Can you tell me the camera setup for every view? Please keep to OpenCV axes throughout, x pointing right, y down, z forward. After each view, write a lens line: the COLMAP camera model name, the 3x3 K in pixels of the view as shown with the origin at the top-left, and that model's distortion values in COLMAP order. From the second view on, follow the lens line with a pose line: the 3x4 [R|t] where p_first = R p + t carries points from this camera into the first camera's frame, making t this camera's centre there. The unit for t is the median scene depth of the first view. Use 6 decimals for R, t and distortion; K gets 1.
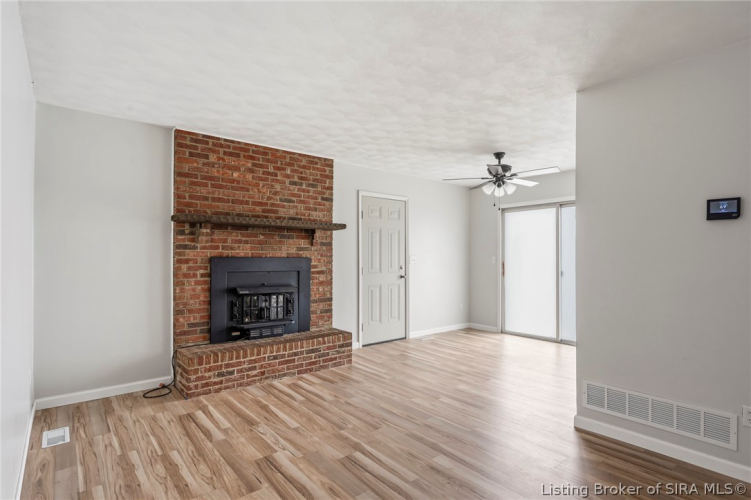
lens RADIAL K [[374.8, 0, 371.4], [0, 374.8, 256.9], [0, 0, 1]] dist [-0.012087, 0.000194]
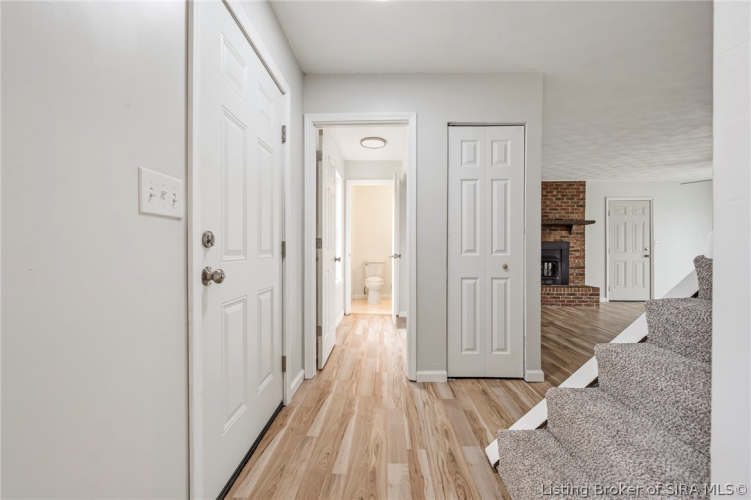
lens RADIAL K [[293.8, 0, 379.1], [0, 293.8, 252.4], [0, 0, 1]] dist [-0.006538, -0.000018]
pose [[0.751501, 0.000339, -0.659731, 0.064307], [-0.000821, 1.000000, -0.000422, 0.051337], [0.659731, 0.000859, 0.751501, -0.558390]]
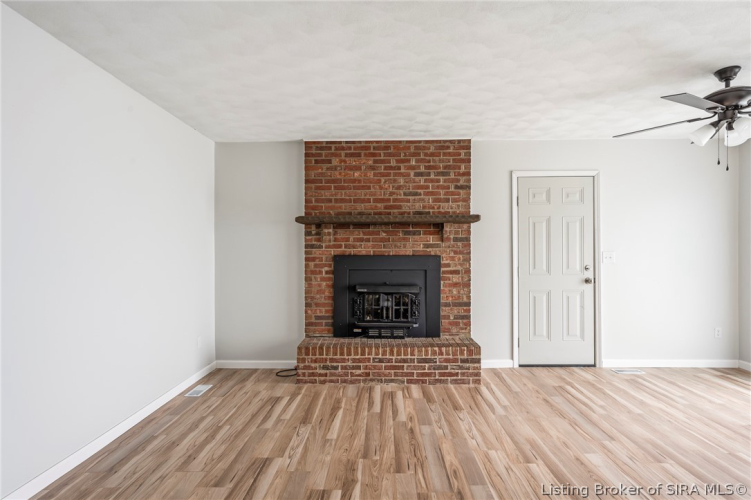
lens RADIAL K [[374.8, 0, 376.0], [0, 374.8, 256.8], [0, 0, 1]] dist [-0.012087, 0.000194]
pose [[0.761968, -0.001081, -0.647614, 0.297041], [0.007199, 0.999951, 0.006801, -0.001653], [0.647575, -0.009844, 0.761938, 0.225081]]
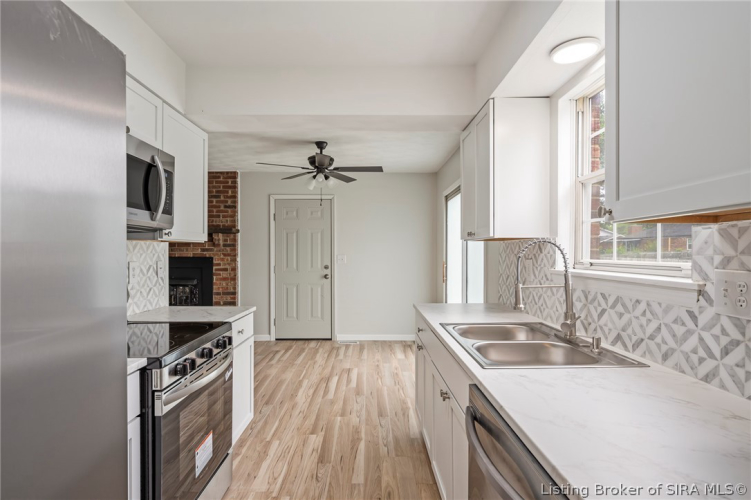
lens RADIAL K [[385.7, 0, 388.5], [0, 385.7, 255.0], [0, 0, 1]] dist [-0.022344, 0.000376]
pose [[0.807214, 0.002671, -0.590253, 1.015950], [-0.000297, 0.999991, 0.004120, -0.009967], [0.590259, -0.003150, 0.807208, 0.343621]]
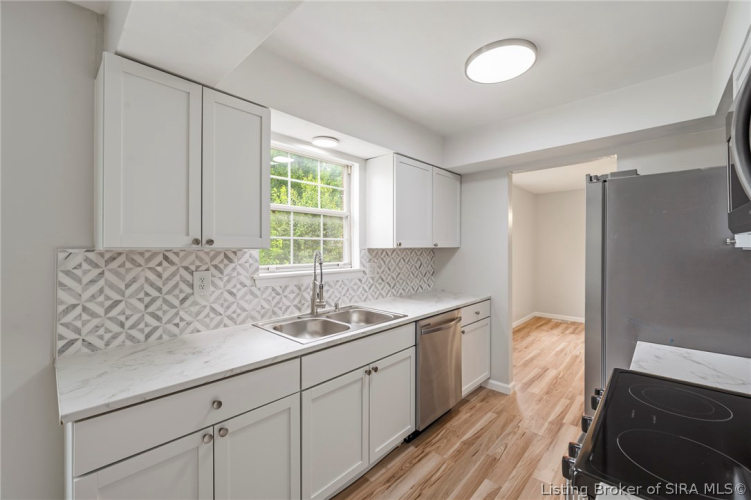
lens RADIAL K [[308.1, 0, 377.0], [0, 308.1, 248.7], [0, 0, 1]] dist [-0.000345, -0.001818]
pose [[-0.138596, -0.005075, 0.990336, 0.446917], [0.003815, 0.999977, 0.005658, -0.031315], [-0.990342, 0.004563, -0.138573, 0.721857]]
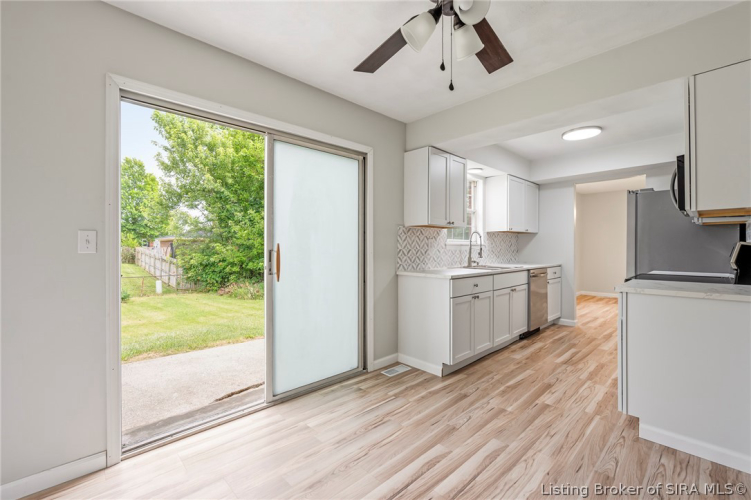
lens RADIAL K [[308.1, 0, 377.1], [0, 308.1, 247.9], [0, 0, 1]] dist [-0.000345, -0.001818]
pose [[-0.062428, -0.001796, 0.998048, 0.072524], [0.005220, 0.999984, 0.002126, 0.018466], [-0.998036, 0.005342, -0.062417, 1.074208]]
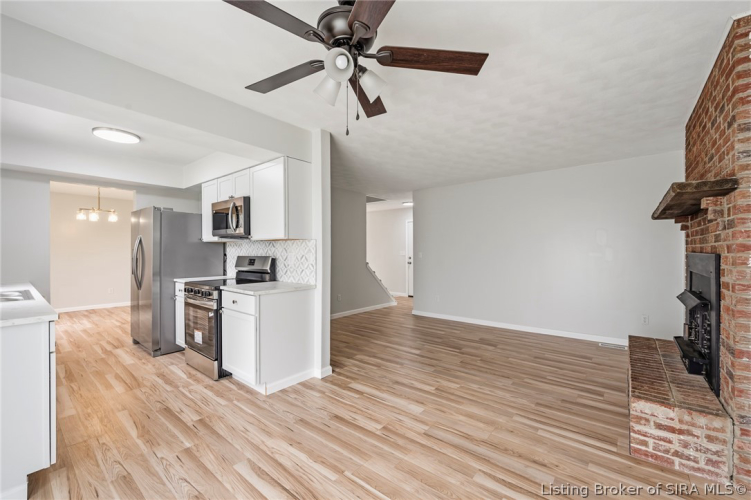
lens RADIAL K [[308.1, 0, 375.0], [0, 308.1, 251.9], [0, 0, 1]] dist [-0.000345, -0.001818]
pose [[-0.980207, -0.000509, -0.197974, 0.375402], [-0.000631, 1.000000, 0.000552, 0.000935], [0.197974, 0.000666, -0.980207, 1.319421]]
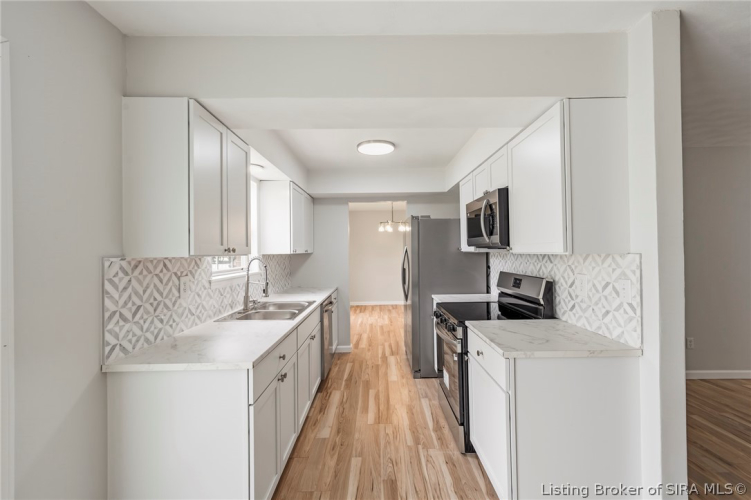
lens RADIAL K [[308.1, 0, 376.2], [0, 308.1, 250.6], [0, 0, 1]] dist [-0.000345, -0.001818]
pose [[-0.776375, 0.011124, 0.630174, 0.380408], [0.014668, 0.999892, 0.000421, -0.034134], [-0.630101, 0.009570, -0.776454, 1.049945]]
